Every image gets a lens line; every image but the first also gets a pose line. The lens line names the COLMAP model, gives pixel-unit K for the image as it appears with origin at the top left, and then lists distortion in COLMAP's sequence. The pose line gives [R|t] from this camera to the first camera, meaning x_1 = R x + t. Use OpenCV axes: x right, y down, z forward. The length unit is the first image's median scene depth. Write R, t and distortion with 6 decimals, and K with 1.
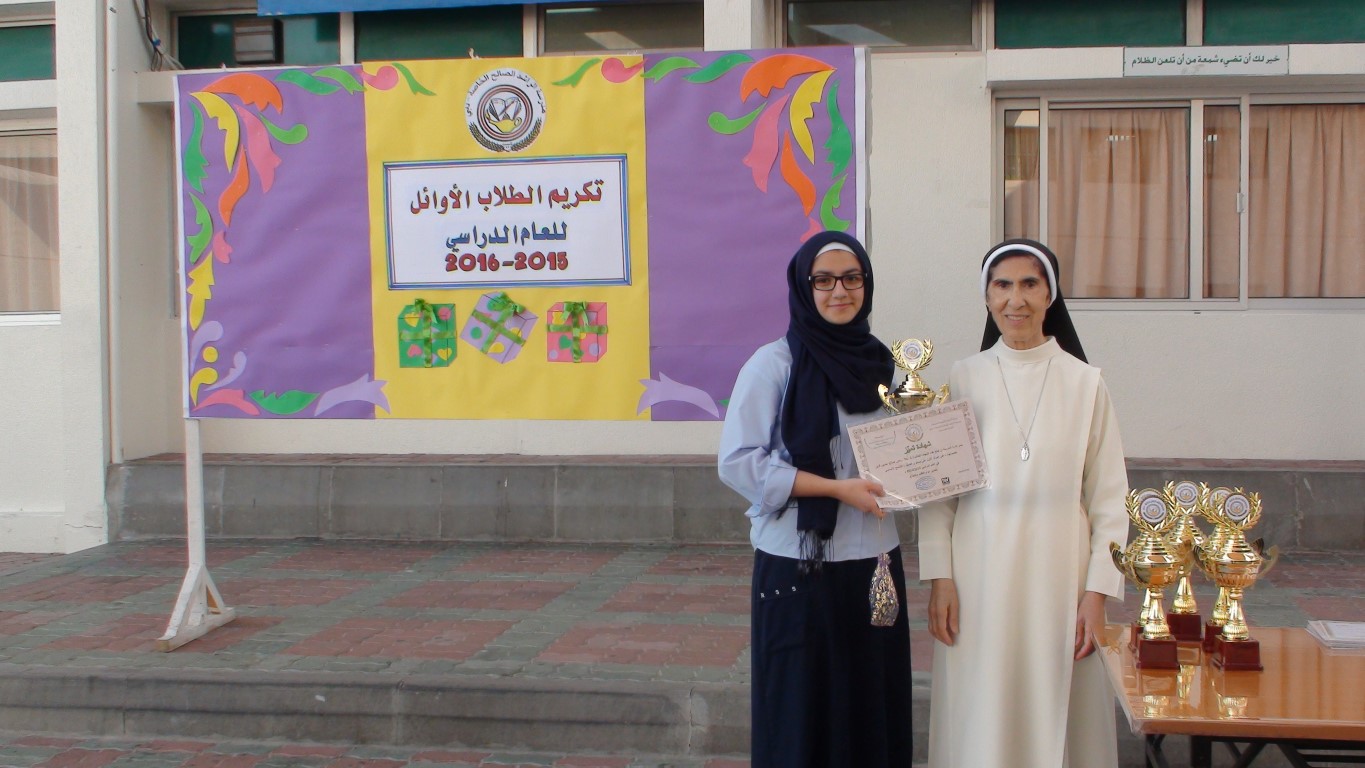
lens RADIAL K [[1629.9, 0, 720.4], [0, 1629.9, 384.7], [0, 0, 1]] dist [-0.010203, -0.010397]
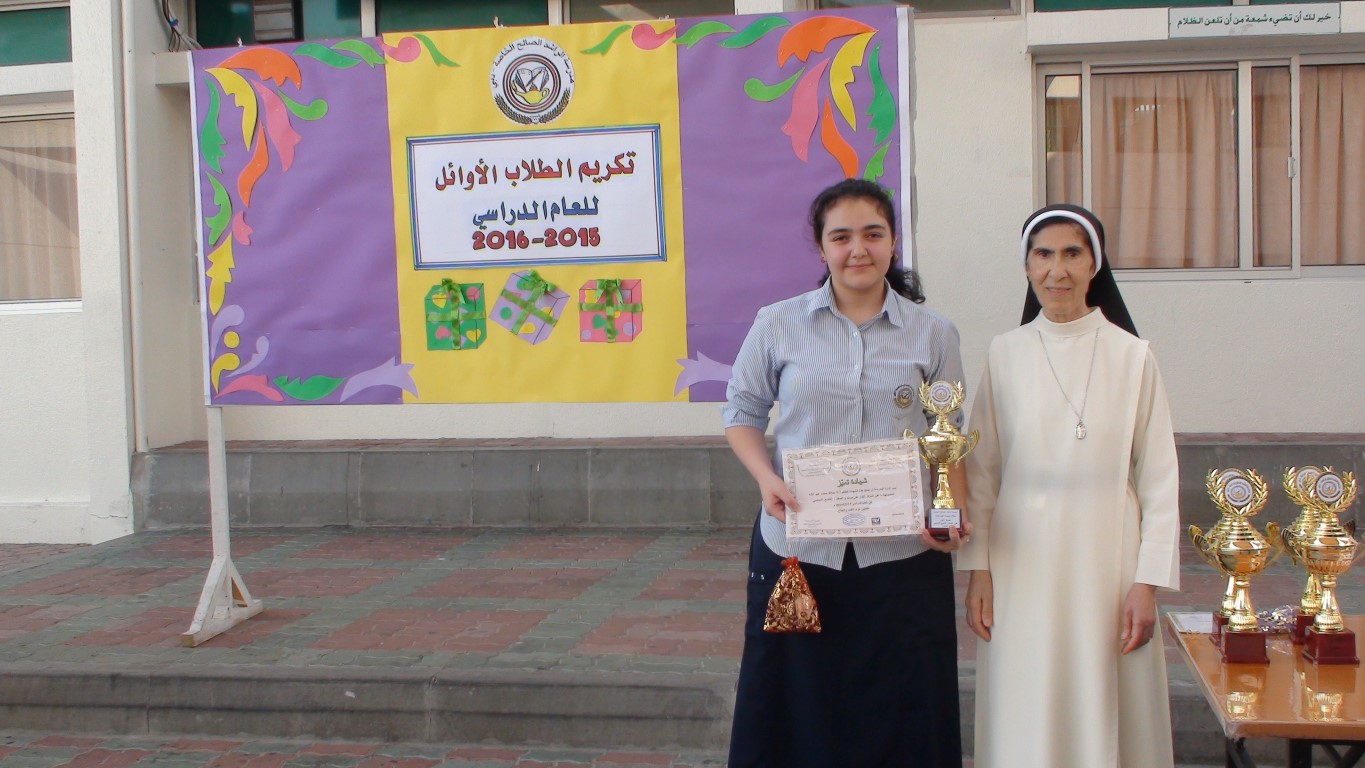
lens RADIAL K [[1629.9, 0, 720.4], [0, 1629.9, 384.7], [0, 0, 1]] dist [-0.010203, -0.010397]
pose [[0.999752, -0.013717, -0.017569, -0.006818], [0.013946, 0.999819, 0.012973, -0.000270], [0.017387, -0.013215, 0.999761, 0.039481]]
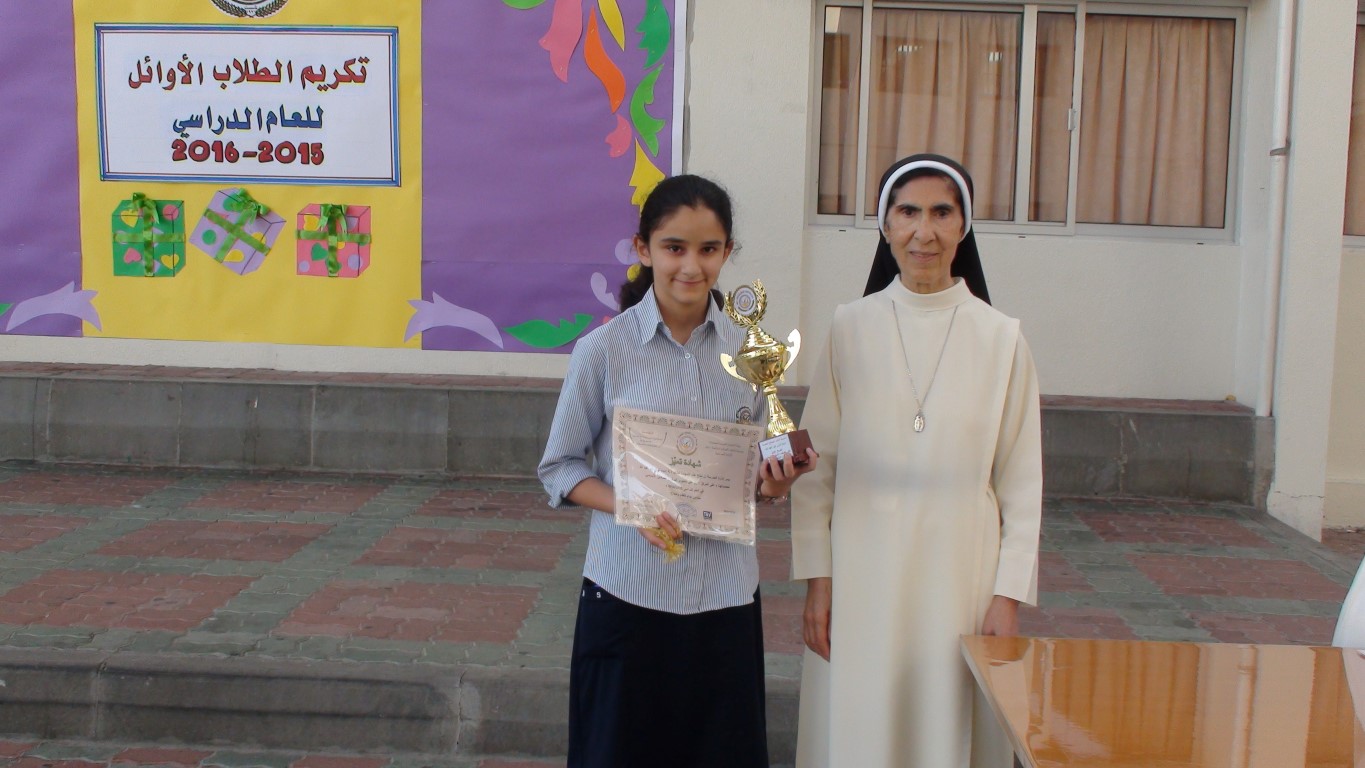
lens RADIAL K [[1620.5, 0, 708.6], [0, 1620.5, 379.3], [0, 0, 1]] dist [-0.013509, 0.013138]
pose [[0.991451, 0.024959, 0.128068, -0.001938], [-0.032417, 0.997877, 0.056487, -0.014430], [-0.126386, -0.060156, 0.990155, 0.151977]]
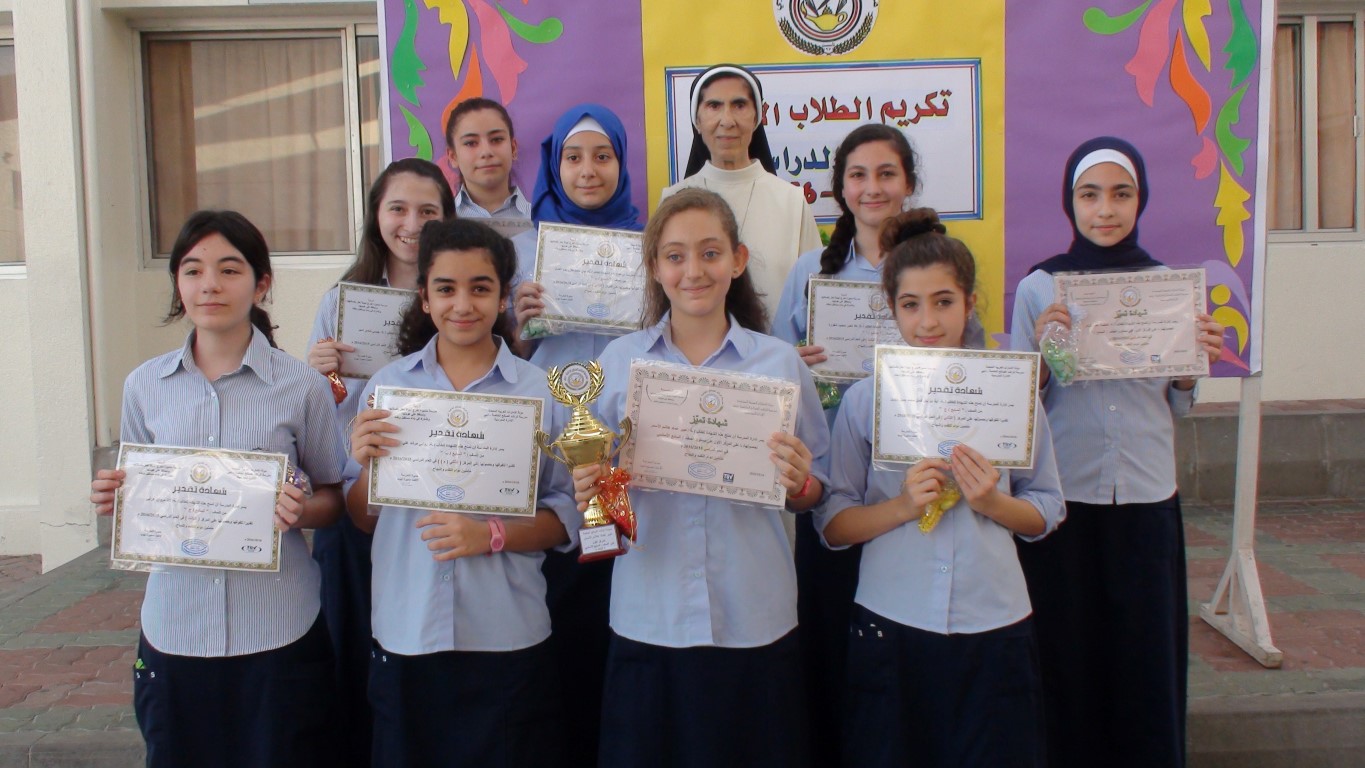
lens RADIAL K [[1620.5, 0, 708.6], [0, 1620.5, 379.3], [0, 0, 1]] dist [-0.013509, 0.013138]
pose [[0.981854, -0.028805, 0.187439, -0.341879], [0.022240, 0.999066, 0.037035, -0.013483], [-0.188331, -0.032195, 0.981578, 0.218210]]
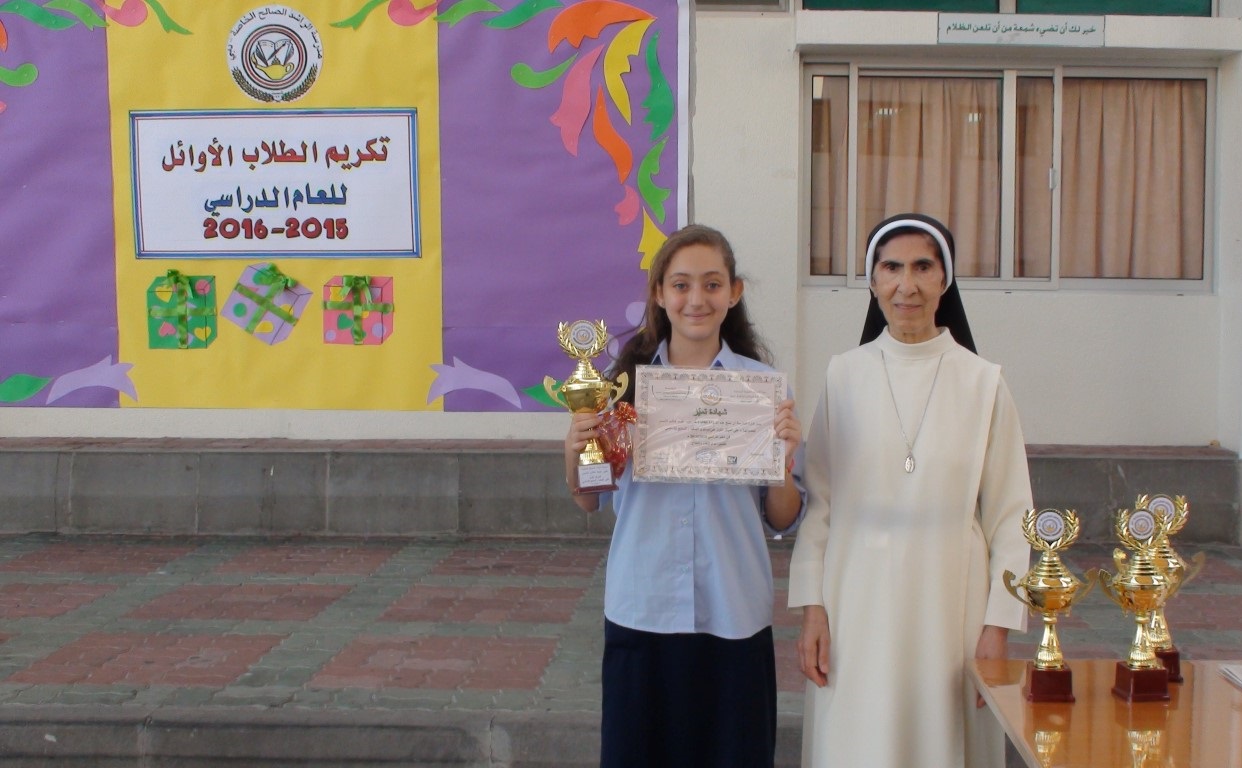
lens RADIAL K [[1621.6, 0, 709.9], [0, 1621.6, 381.0], [0, 0, 1]] dist [-0.014837, 0.018743]
pose [[0.990726, 0.005399, 0.135771, -0.018479], [-0.007803, 0.999822, 0.017182, -0.010599], [-0.135654, -0.018082, 0.990591, 0.108651]]
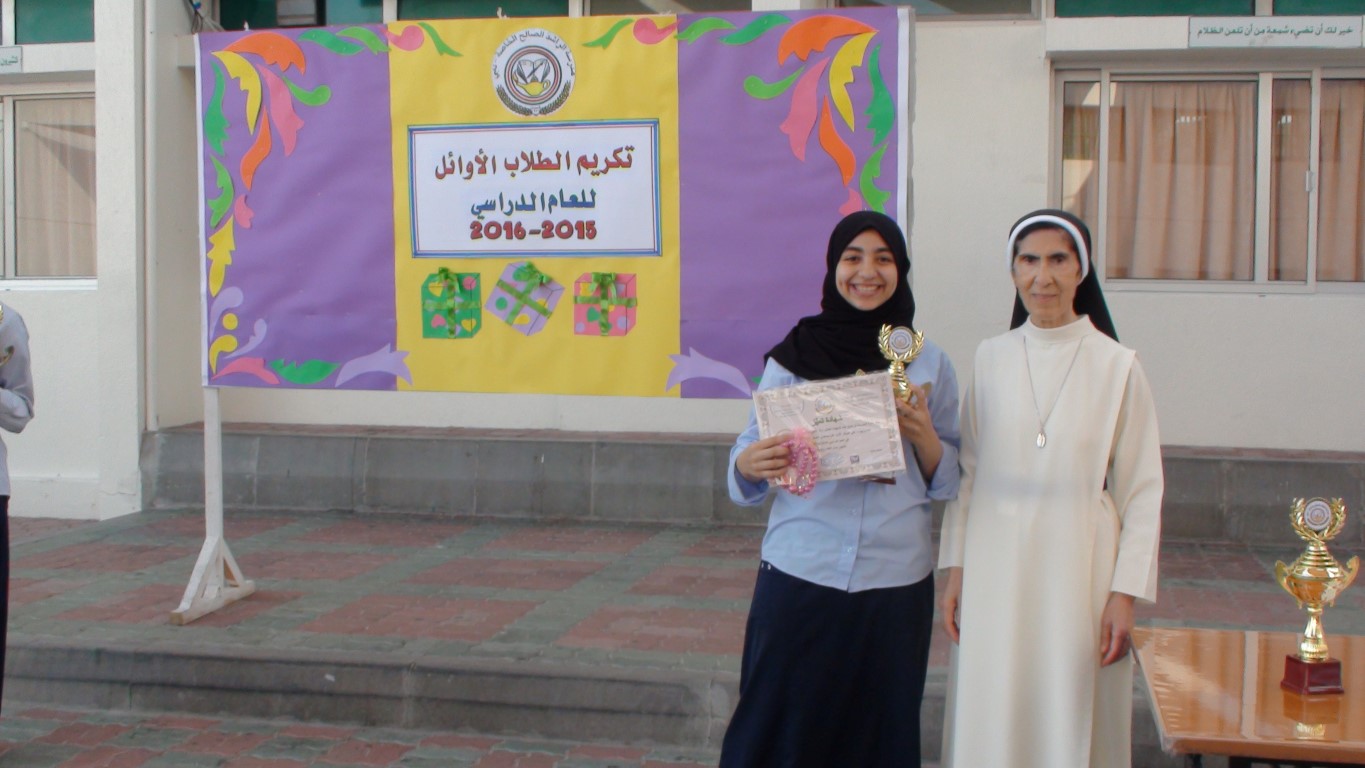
lens RADIAL K [[1629.9, 0, 720.4], [0, 1629.9, 384.7], [0, 0, 1]] dist [-0.010203, -0.010397]
pose [[0.999009, 0.018748, -0.040372, 0.020040], [-0.018189, 0.999734, 0.014180, 0.000228], [0.040627, -0.013432, 0.999084, 0.040799]]
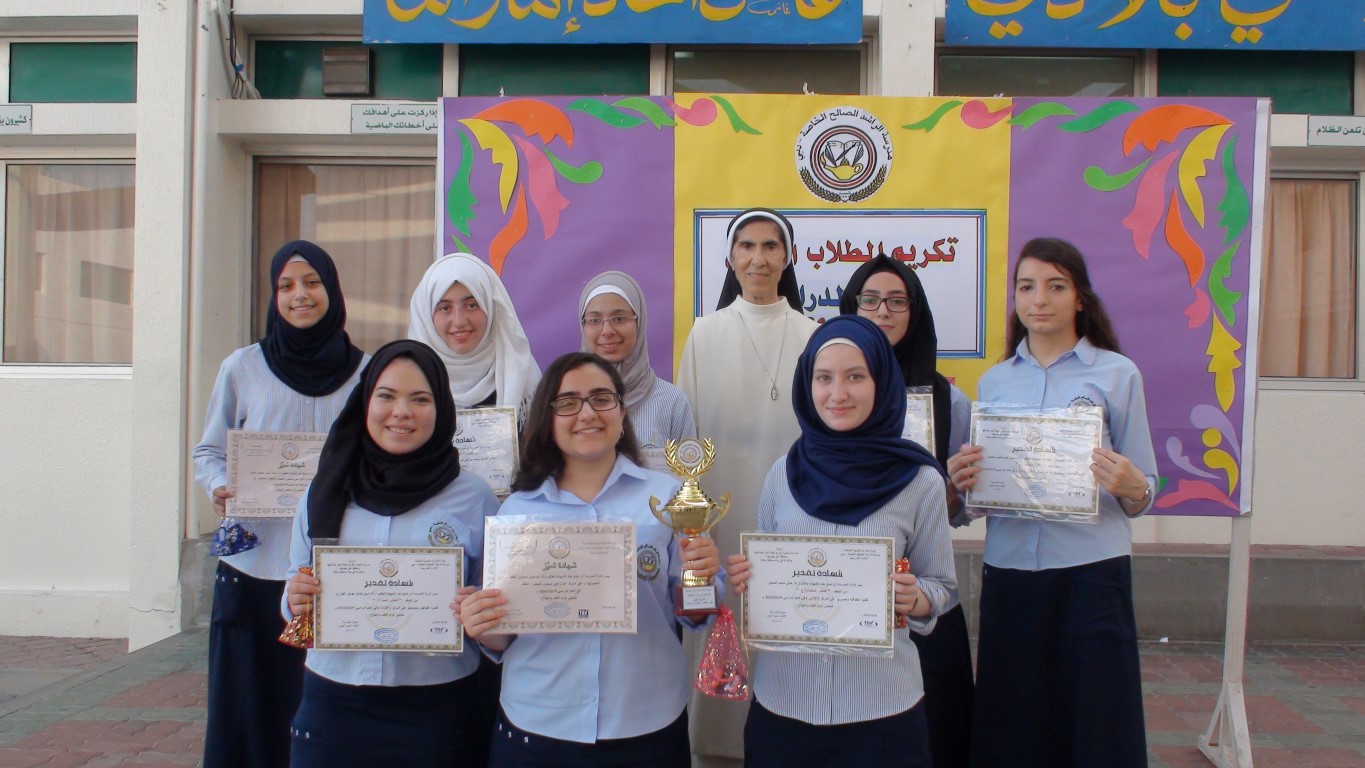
lens RADIAL K [[1629.9, 0, 720.4], [0, 1629.9, 384.7], [0, 0, 1]] dist [-0.010203, -0.010397]
pose [[0.992766, 0.023473, 0.117745, -0.295925], [-0.019219, 0.999125, -0.037137, -0.011198], [-0.118514, 0.034606, 0.992349, 0.142865]]
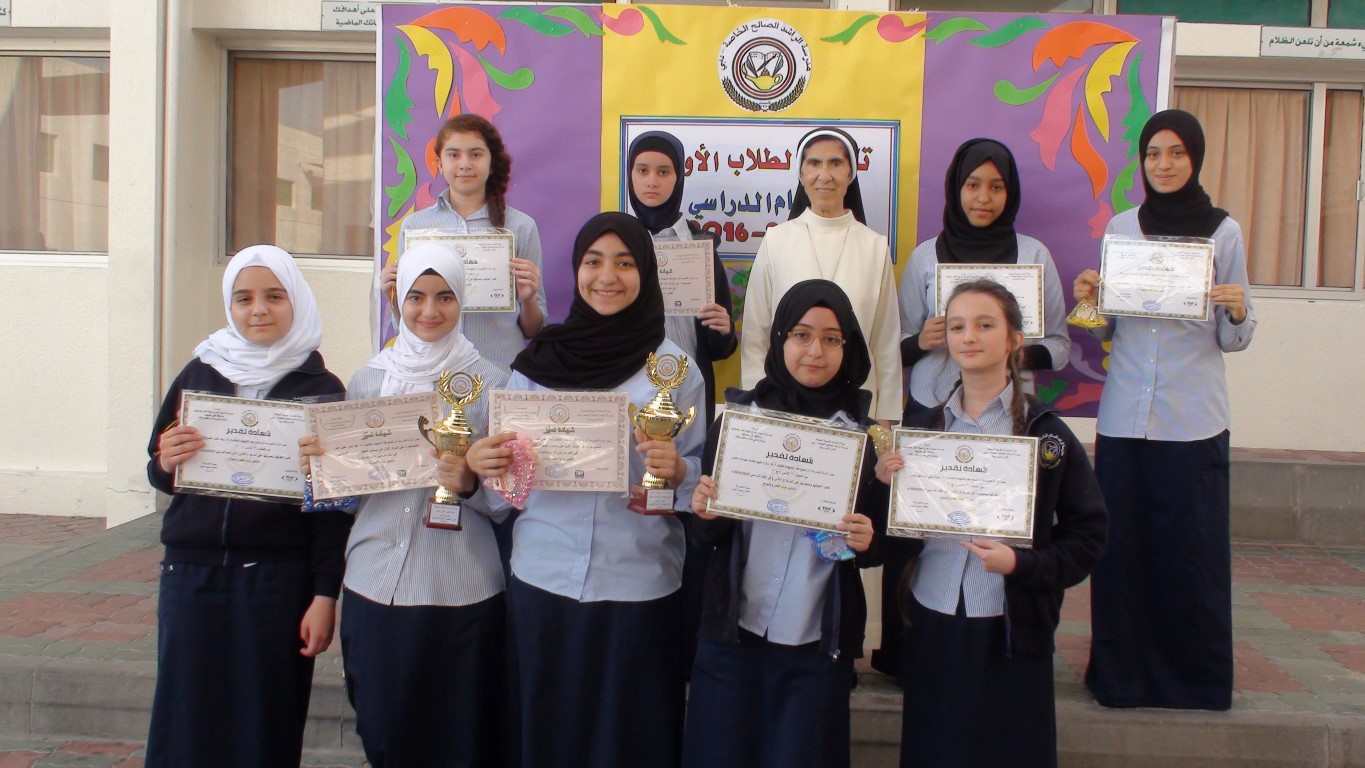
lens RADIAL K [[1629.9, 0, 720.4], [0, 1629.9, 384.7], [0, 0, 1]] dist [-0.010203, -0.010397]
pose [[0.993687, 0.031468, 0.107682, -0.246926], [-0.034902, 0.998936, 0.030155, -0.017108], [-0.106618, -0.033723, 0.993728, 0.093813]]
